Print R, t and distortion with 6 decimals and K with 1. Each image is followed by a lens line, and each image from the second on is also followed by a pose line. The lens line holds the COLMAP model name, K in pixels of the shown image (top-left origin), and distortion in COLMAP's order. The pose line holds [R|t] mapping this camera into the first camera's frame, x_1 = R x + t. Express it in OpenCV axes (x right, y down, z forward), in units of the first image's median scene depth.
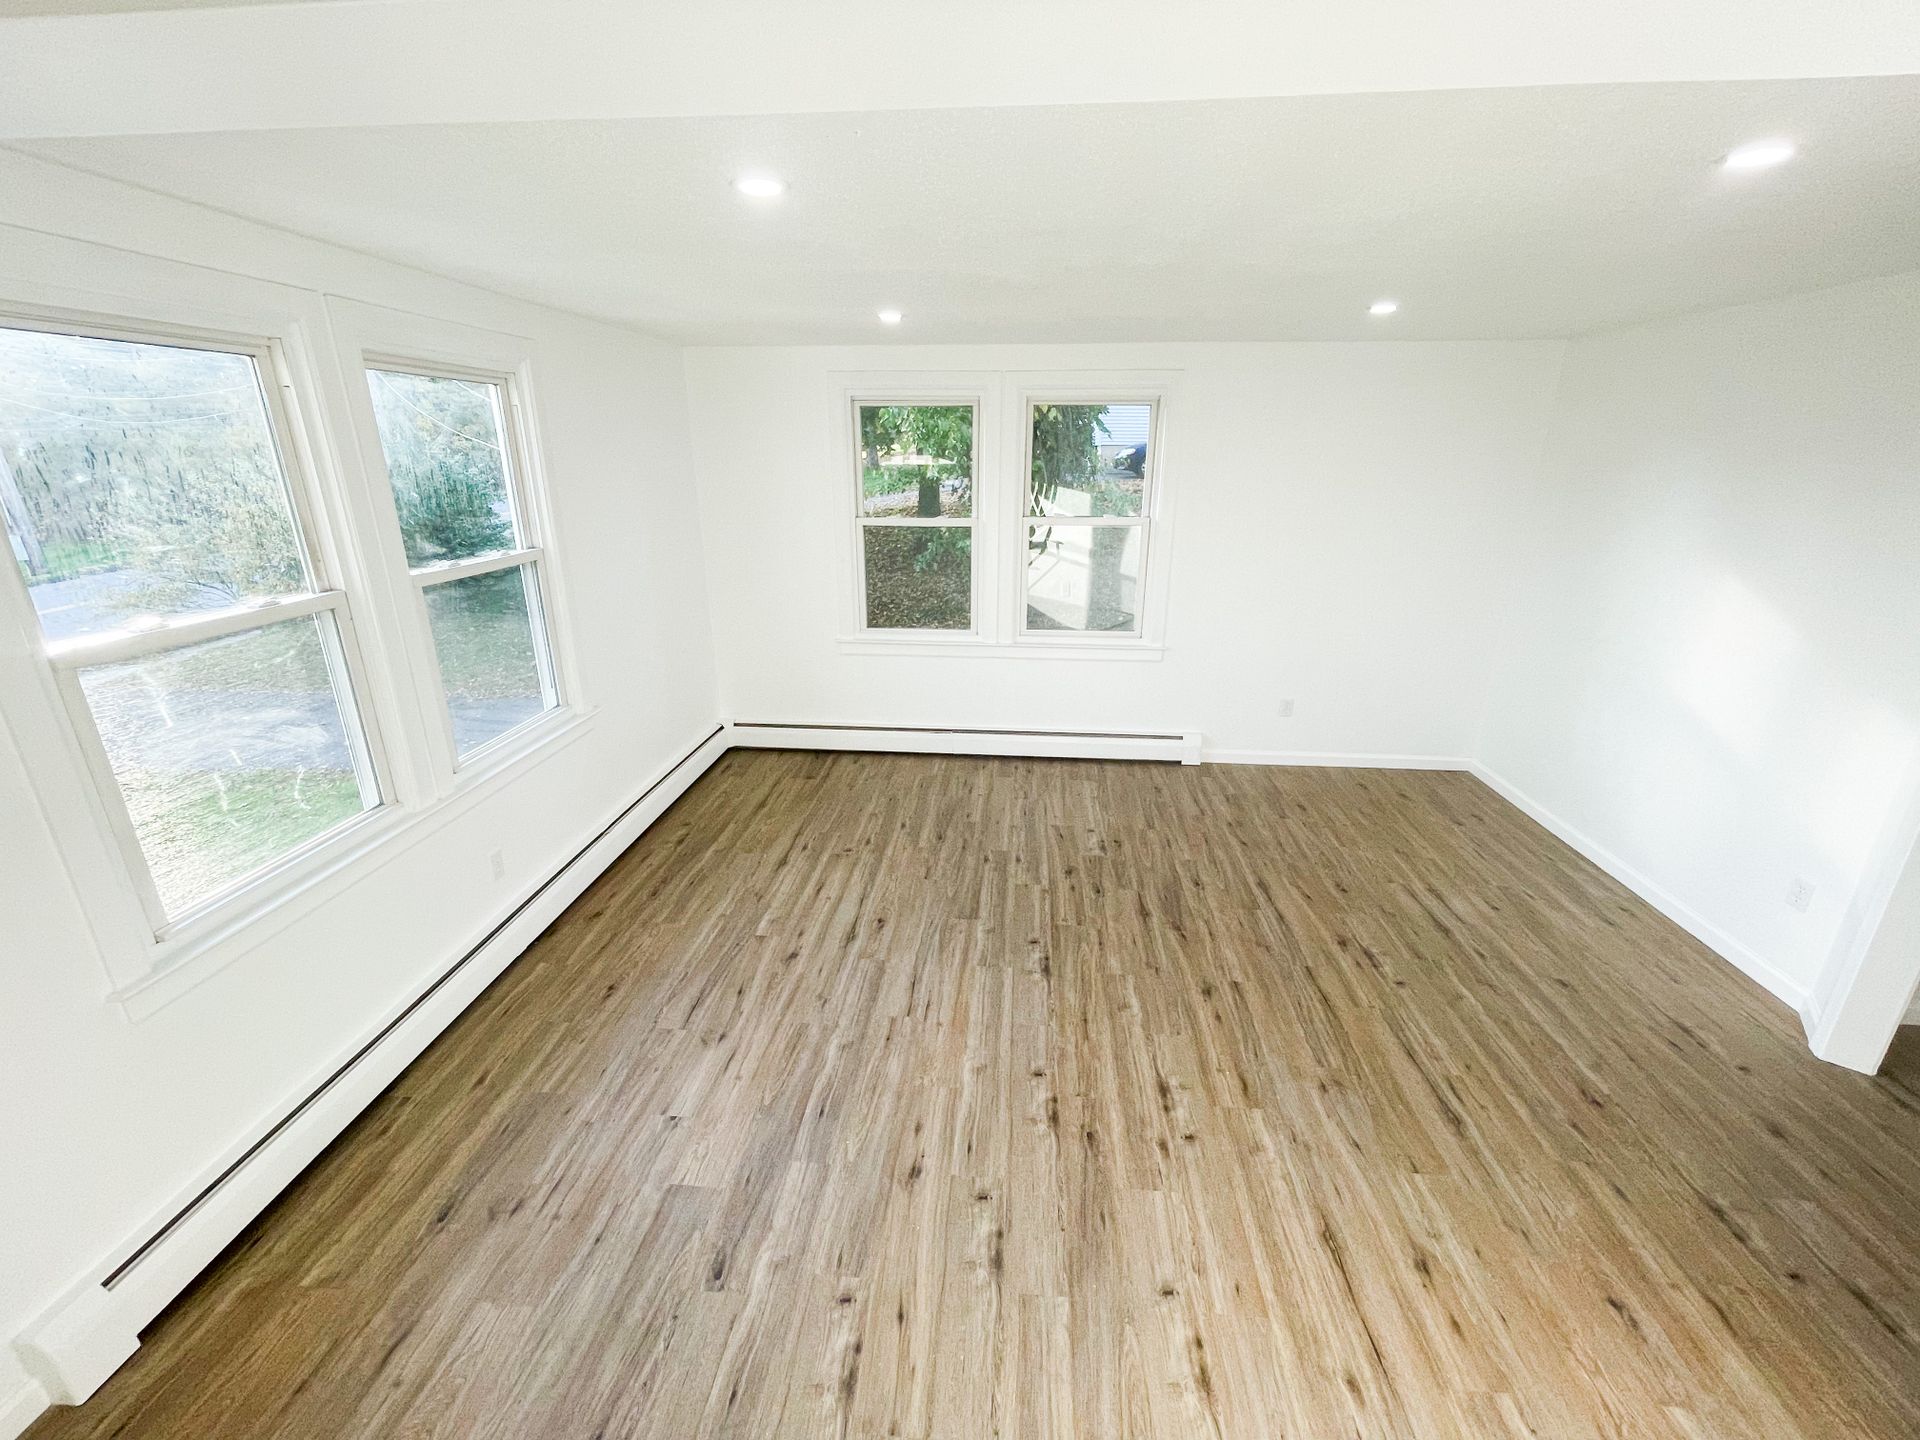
lens RADIAL K [[776.5, 0, 955.1], [0, 776.5, 713.5], [0, 0, 1]] dist [-0.009632, -0.000590]
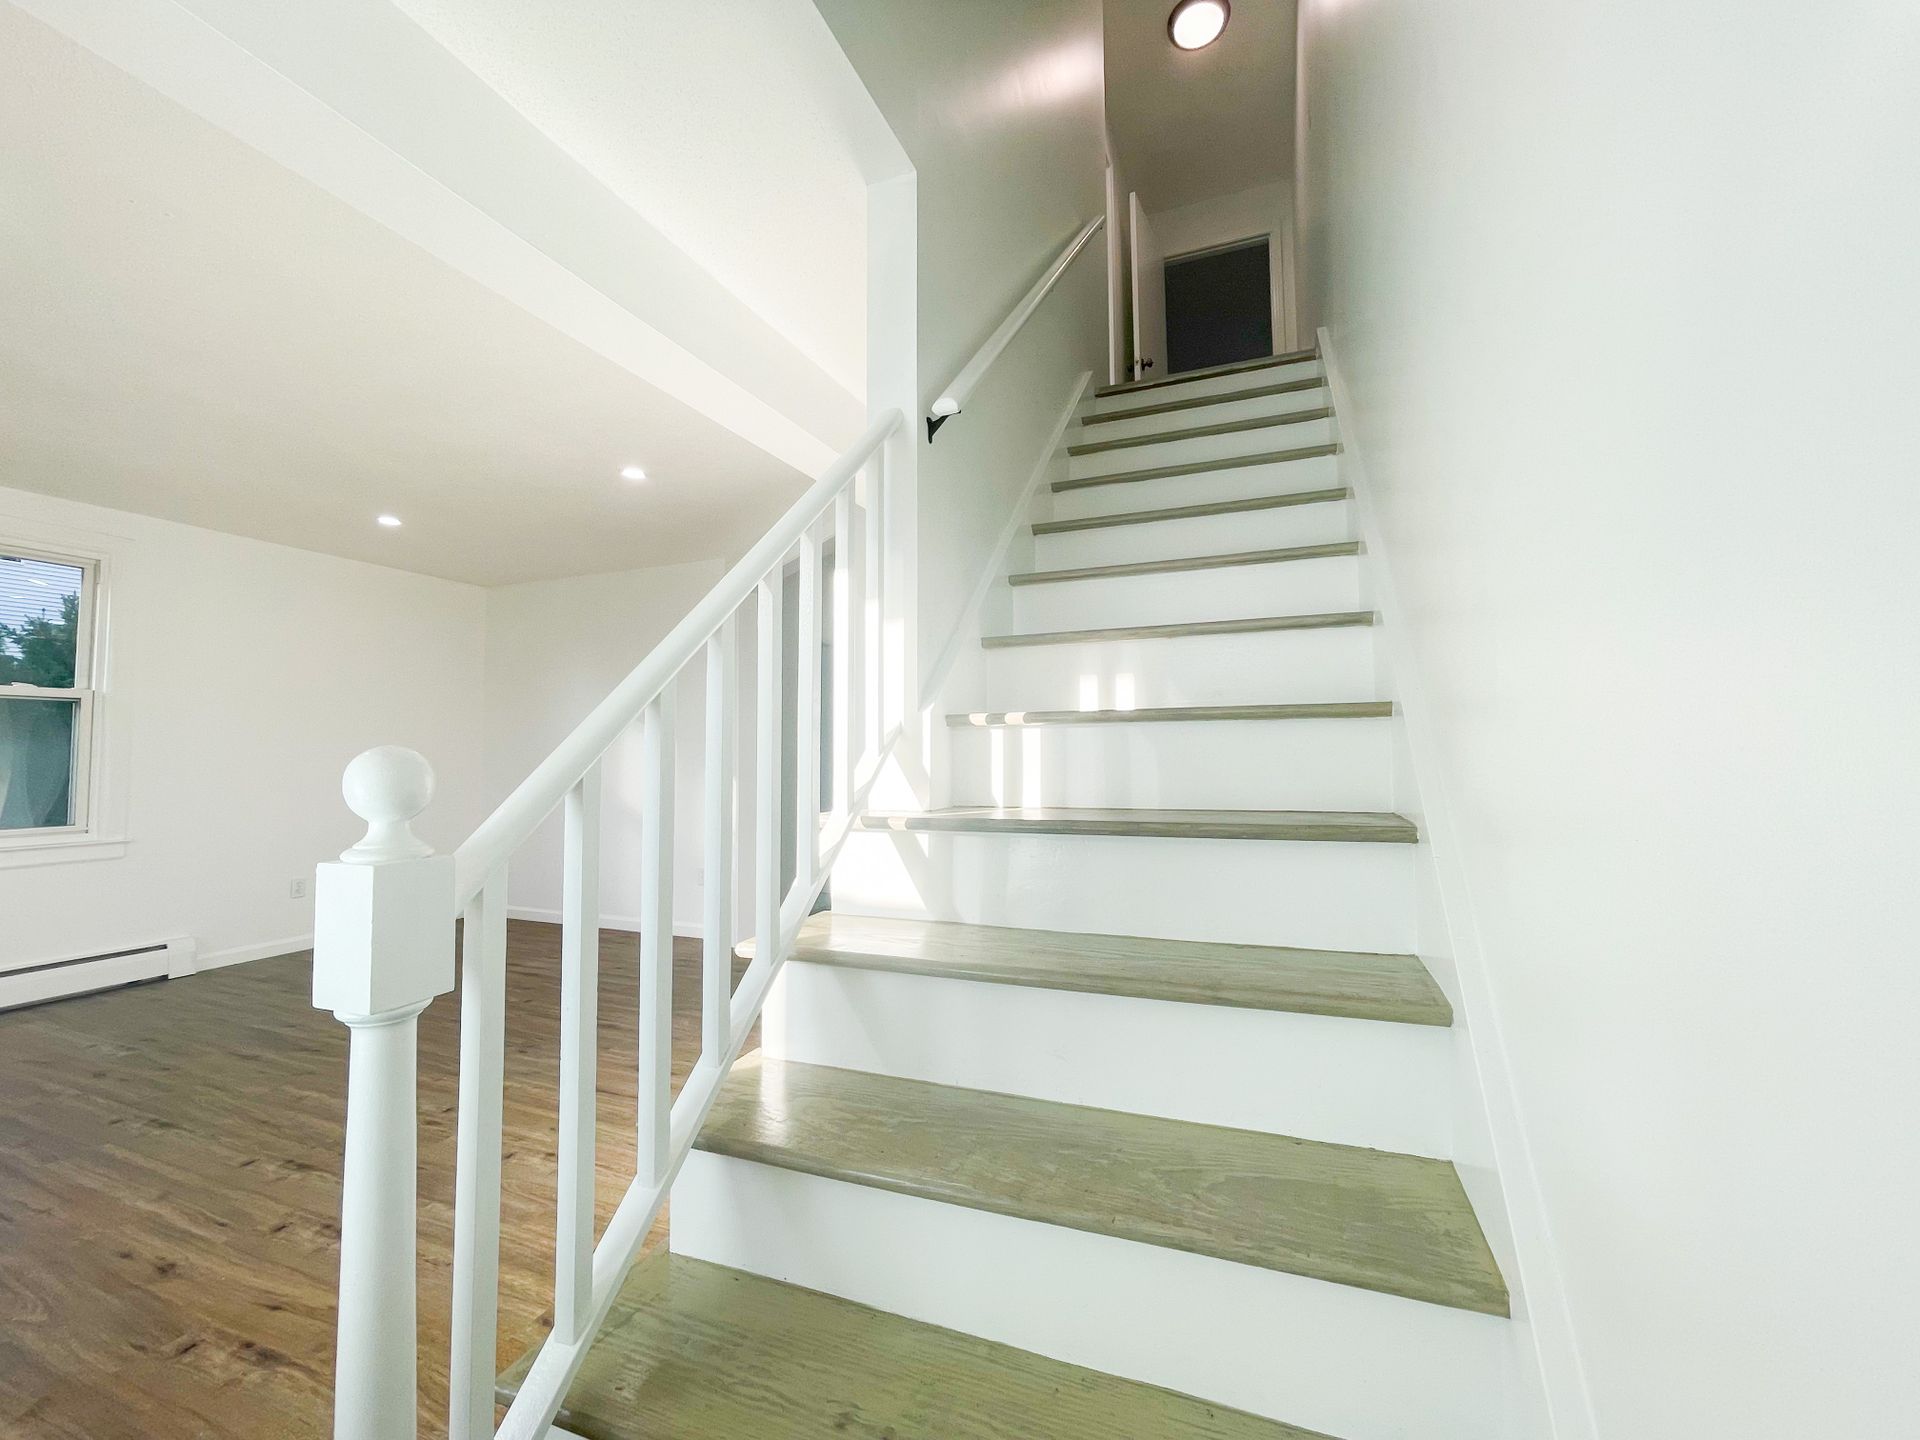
lens RADIAL K [[776.5, 0, 964.8], [0, 776.5, 716.5], [0, 0, 1]] dist [-0.009632, -0.000590]
pose [[0.281865, 0.049013, 0.958201, -0.453757], [0.315886, 0.938275, -0.140915, 0.314265], [-0.905962, 0.342401, 0.248985, -0.121564]]
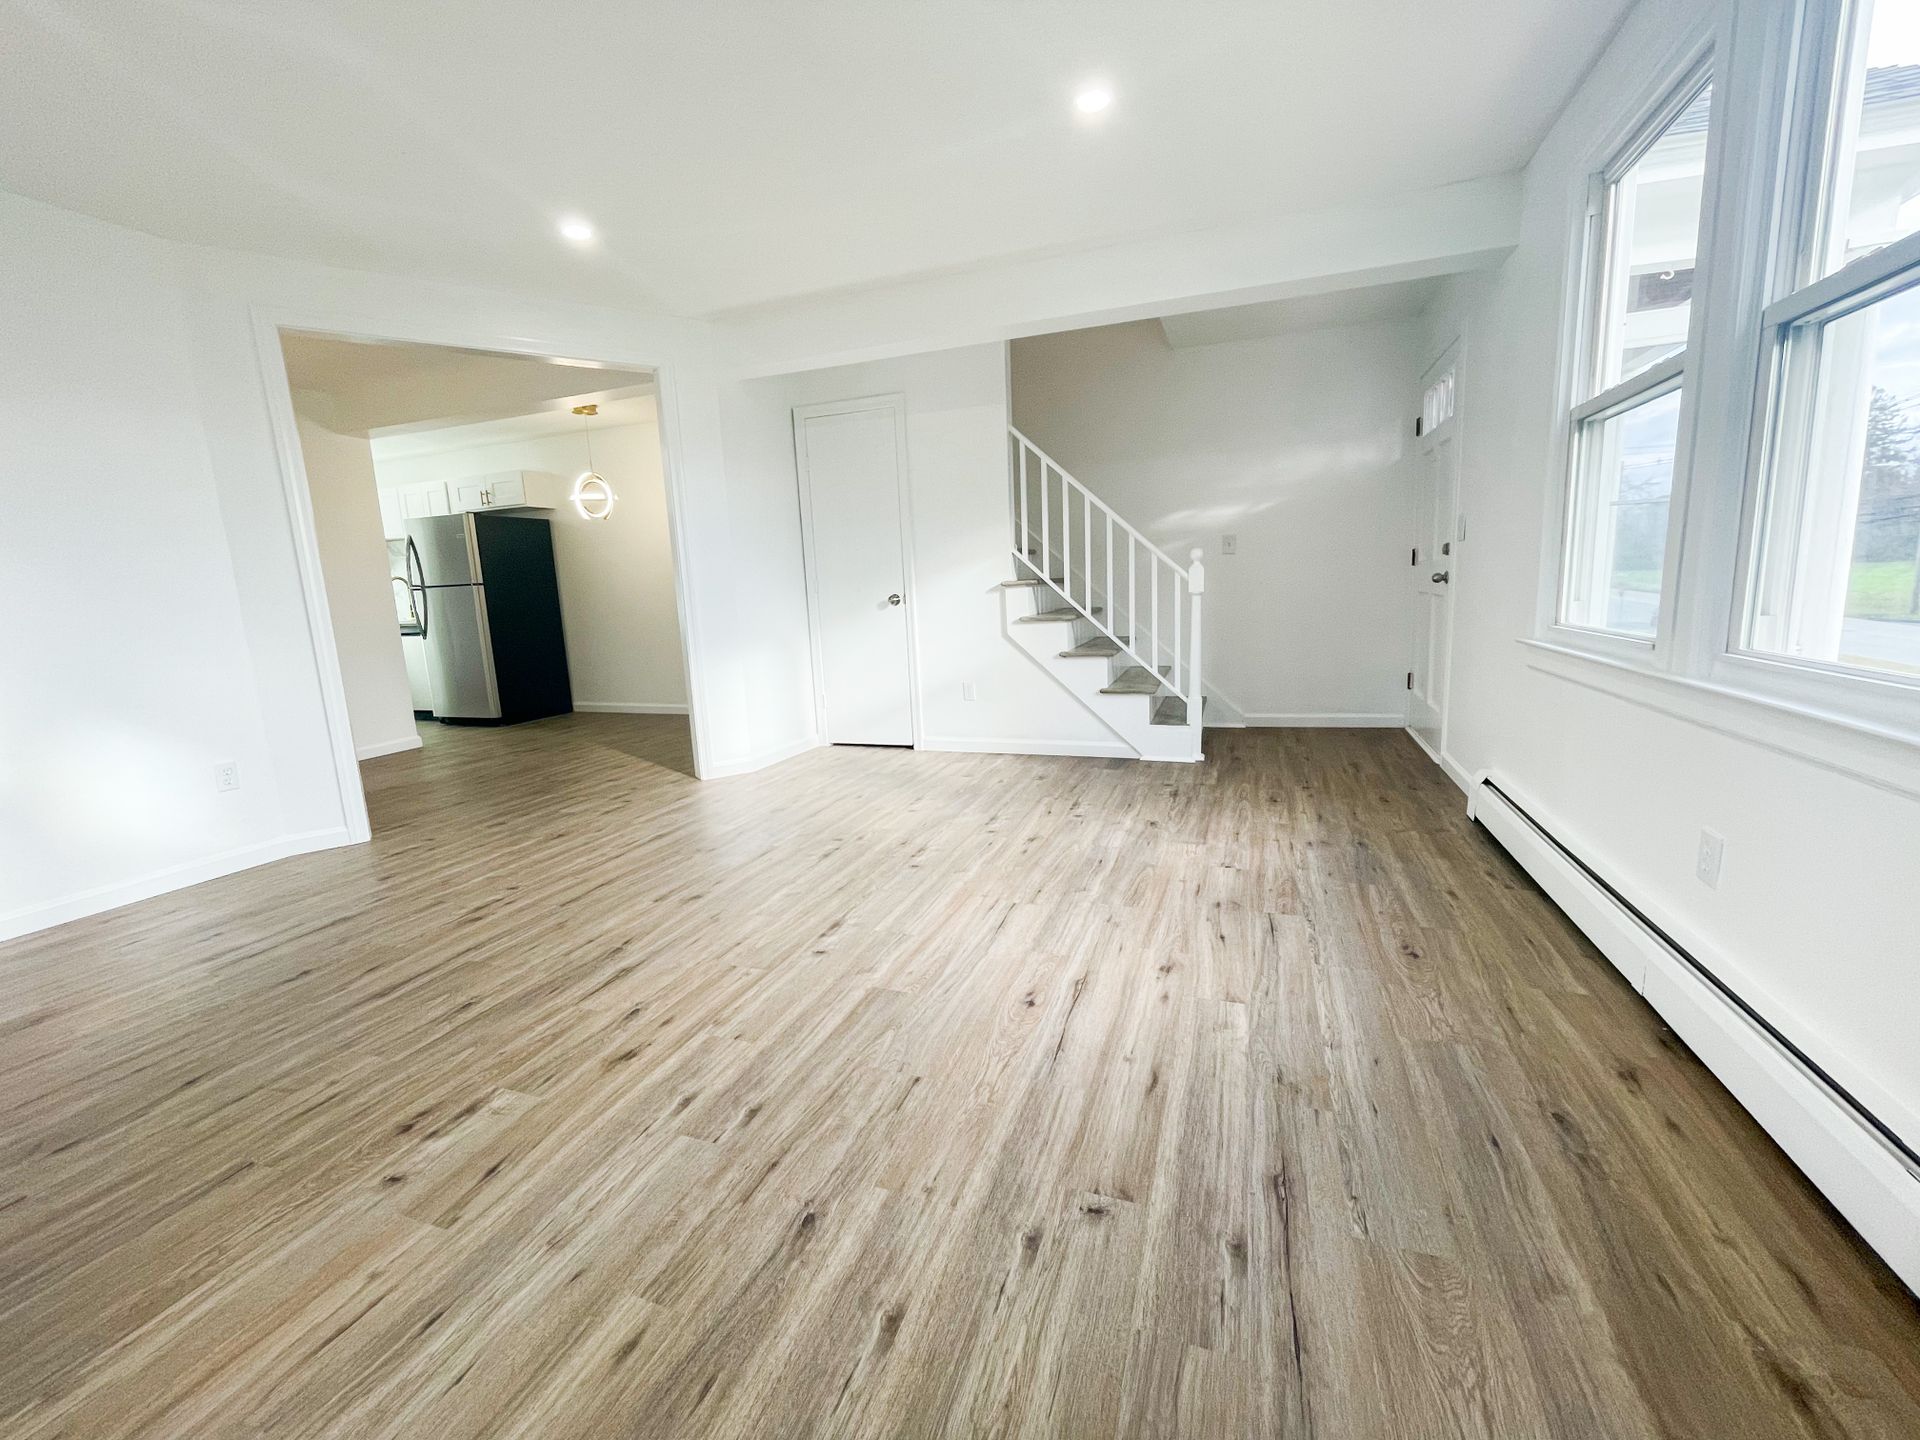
lens RADIAL K [[776.5, 0, 963.0], [0, 776.5, 714.3], [0, 0, 1]] dist [-0.009632, -0.000590]
pose [[-0.965976, 0.000083, 0.258631, -0.224624], [0.123942, 0.877842, 0.462636, -0.223807], [-0.226998, 0.478951, -0.847985, 1.587872]]
